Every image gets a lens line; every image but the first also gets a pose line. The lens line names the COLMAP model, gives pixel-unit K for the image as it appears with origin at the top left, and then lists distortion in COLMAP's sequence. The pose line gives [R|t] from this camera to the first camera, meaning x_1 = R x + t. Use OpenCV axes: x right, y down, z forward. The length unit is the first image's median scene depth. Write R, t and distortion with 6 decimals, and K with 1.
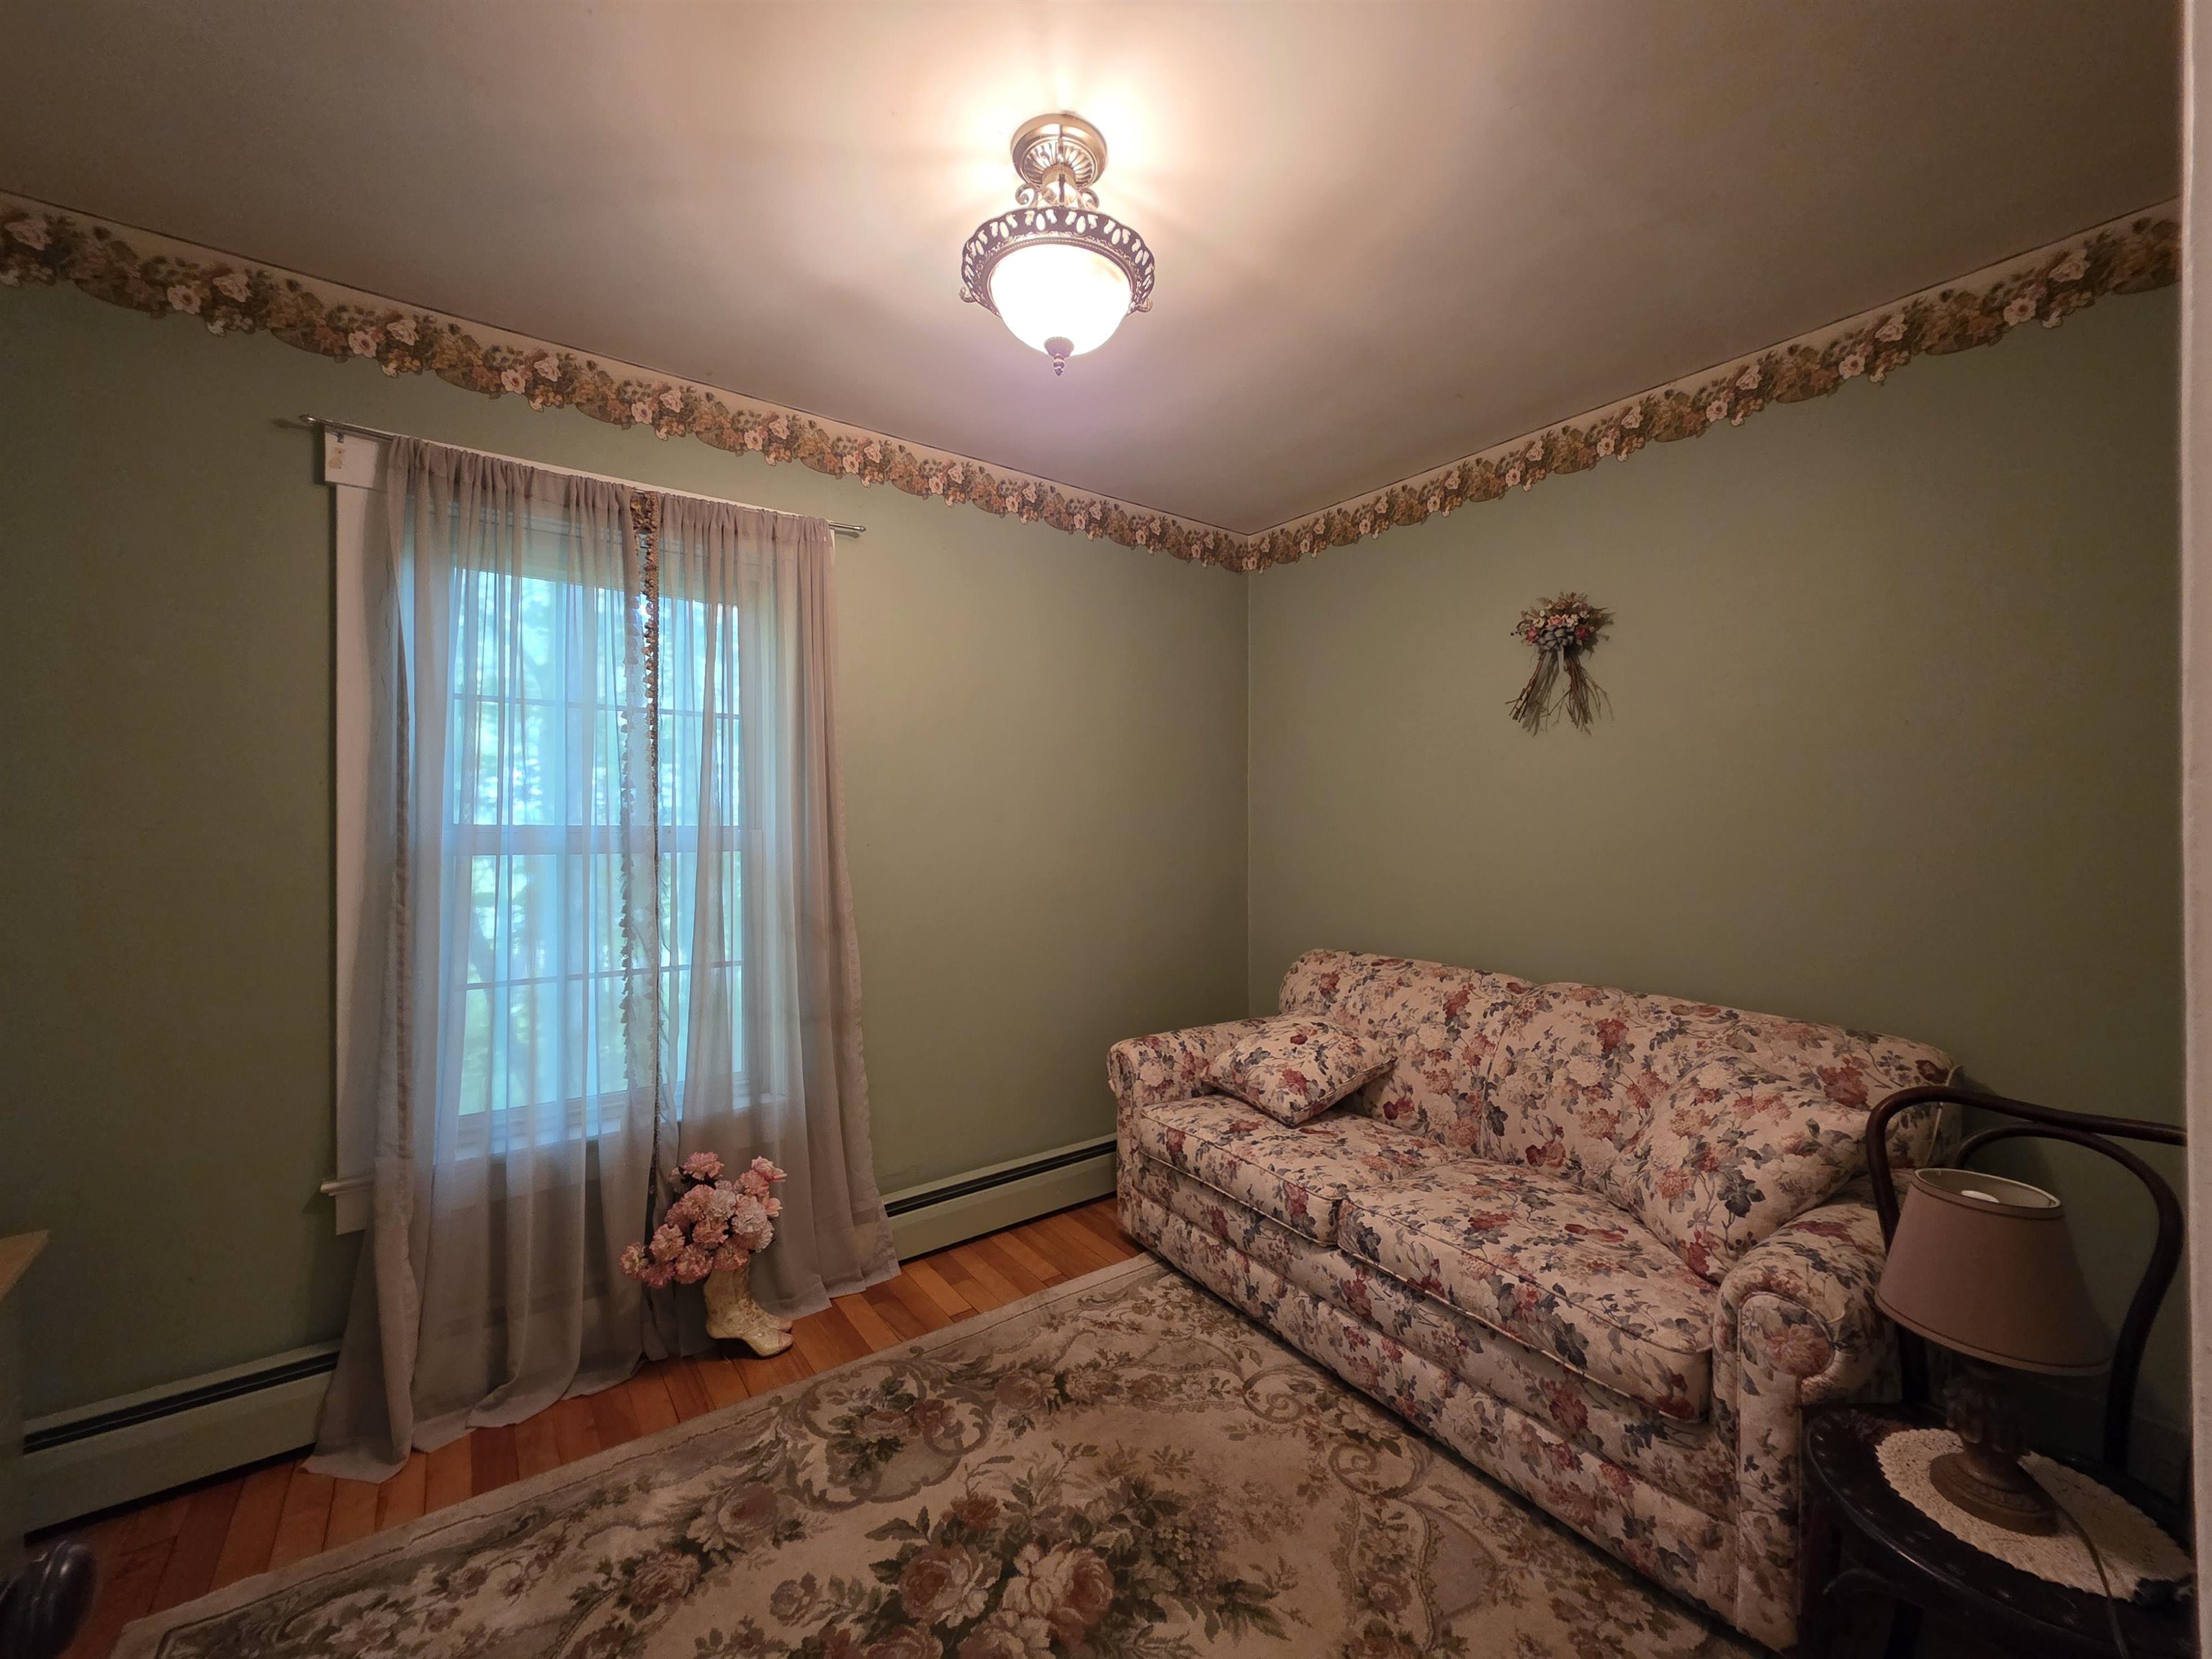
lens RADIAL K [[885.1, 0, 1113.7], [0, 885.1, 823.7], [0, 0, 1]] dist [0.001260, -0.000006]
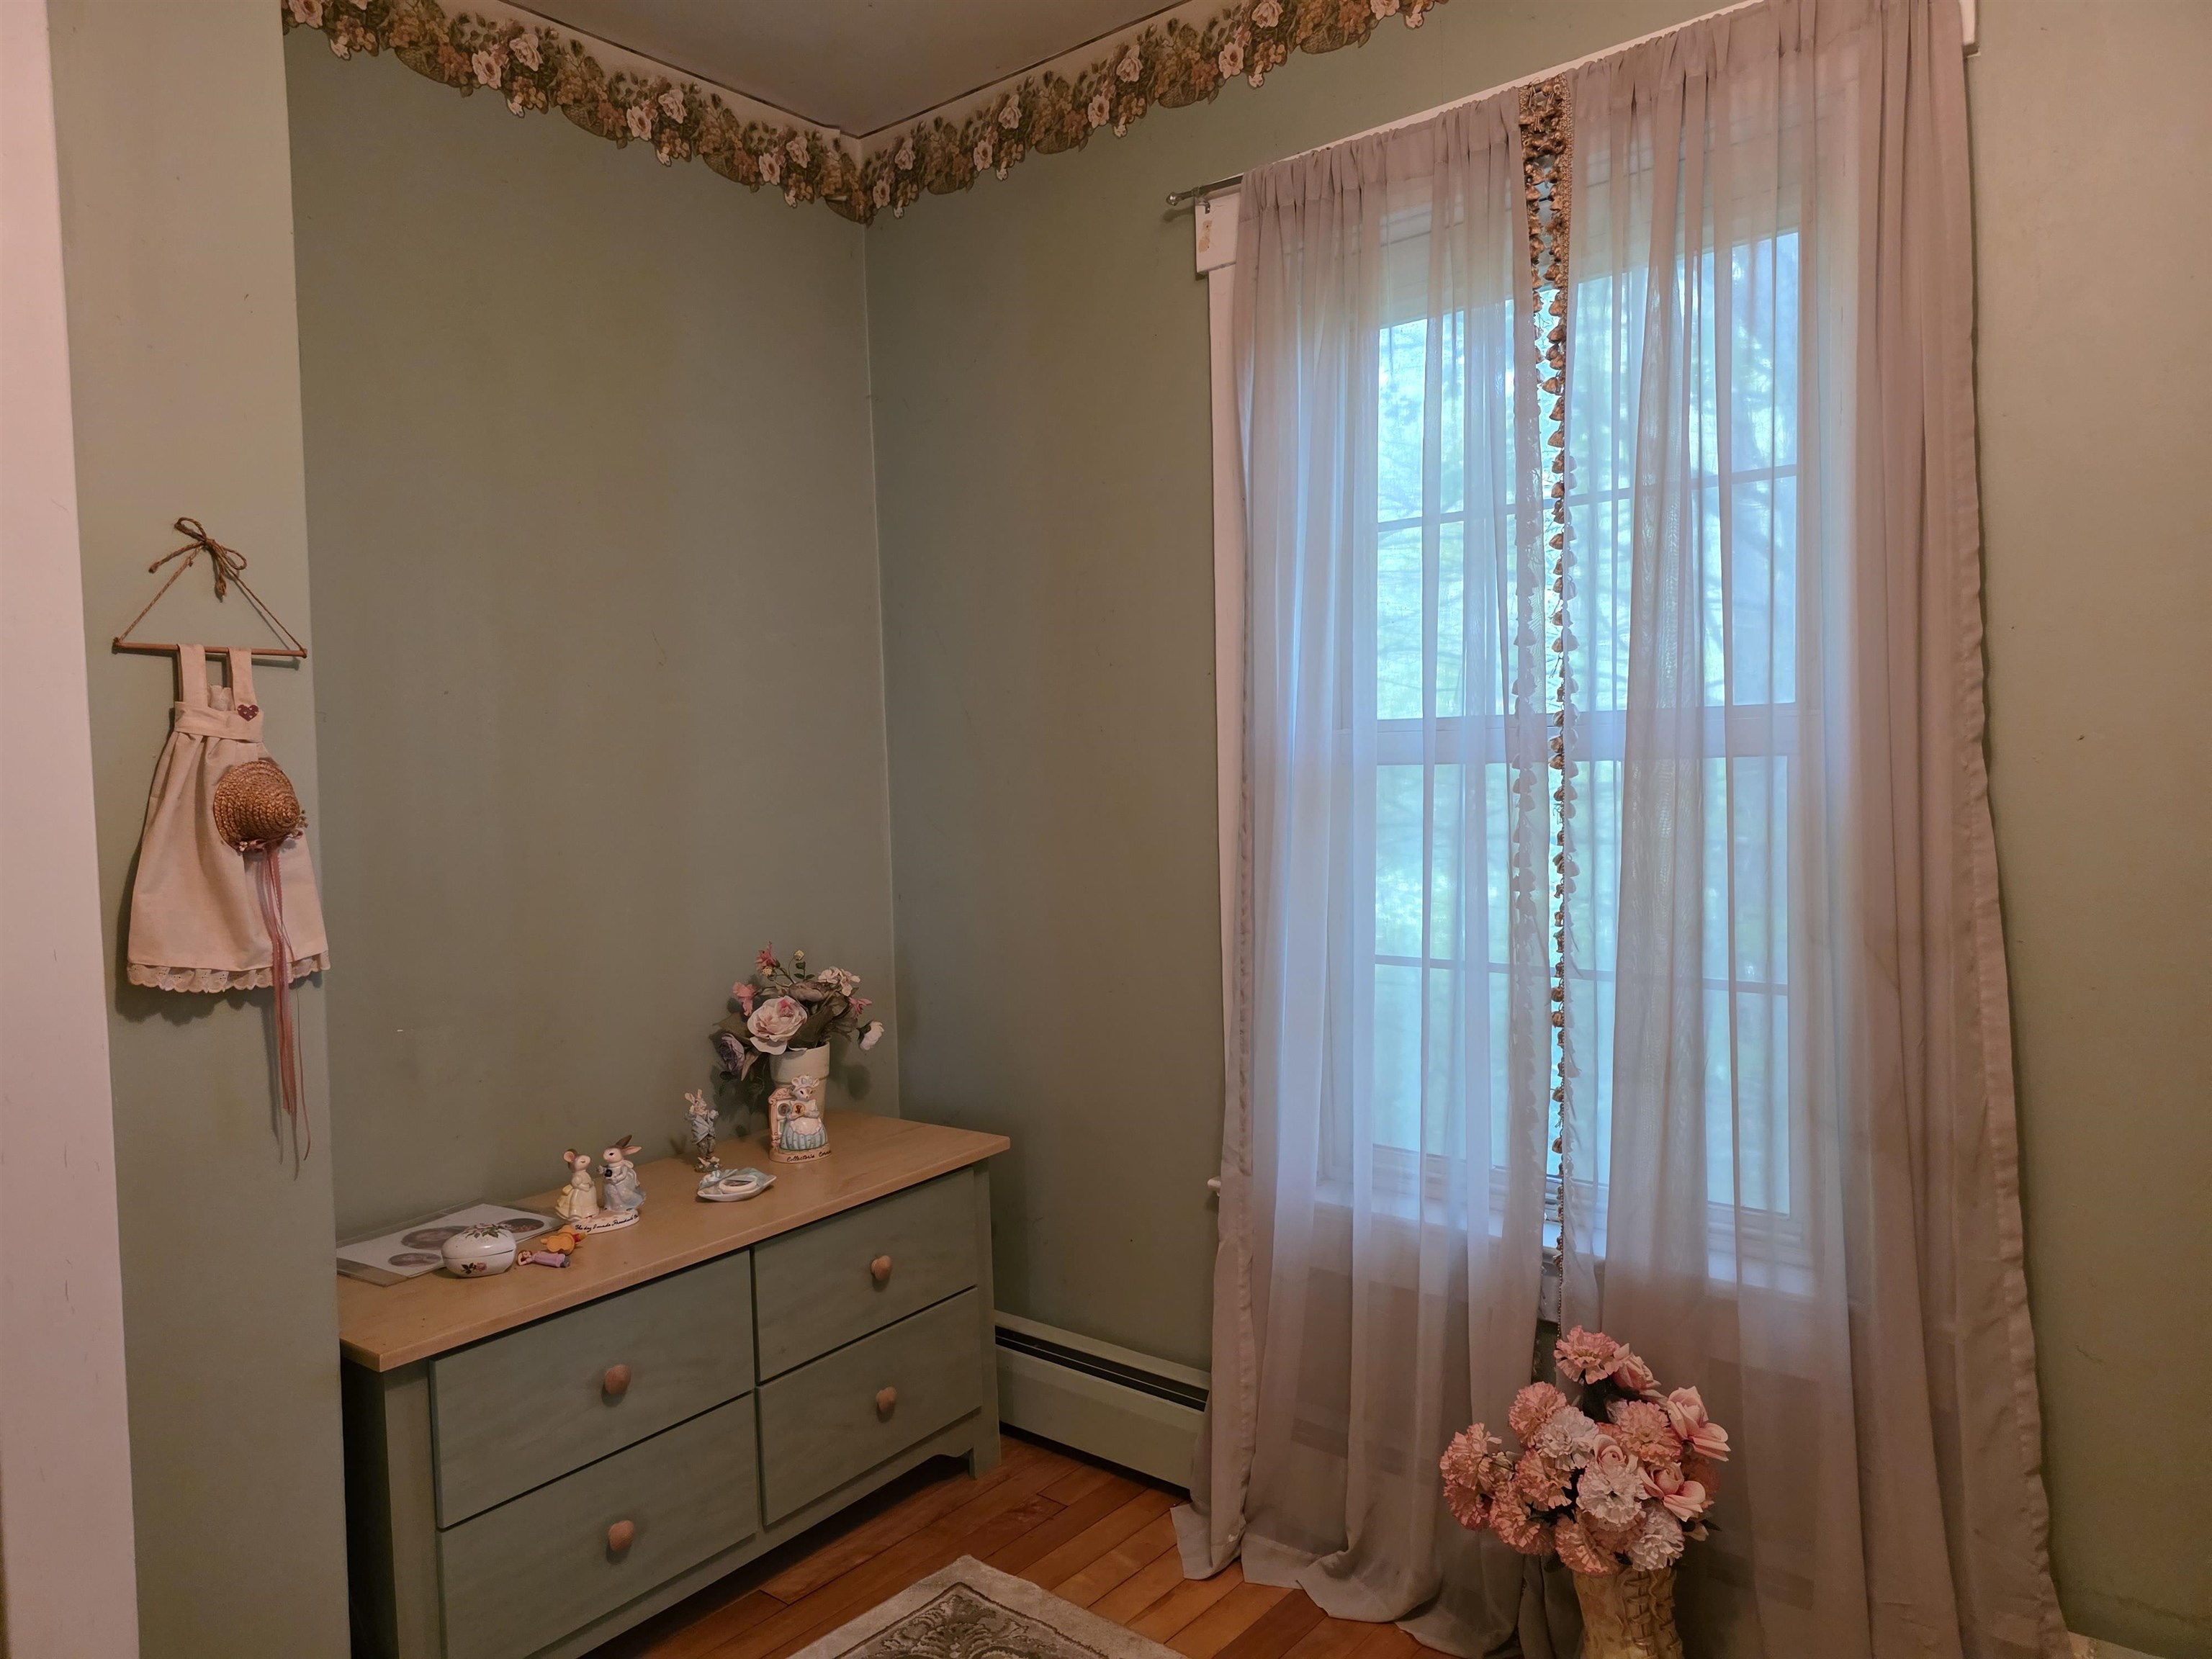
lens RADIAL K [[1491.2, 0, 1098.4], [0, 1491.2, 834.8], [0, 0, 1]] dist [0.103097, -0.140249]
pose [[0.246025, 0.054233, -0.967745, 0.331915], [0.047459, 0.996562, 0.067913, 0.000628], [0.968101, -0.062637, 0.242605, 0.528352]]
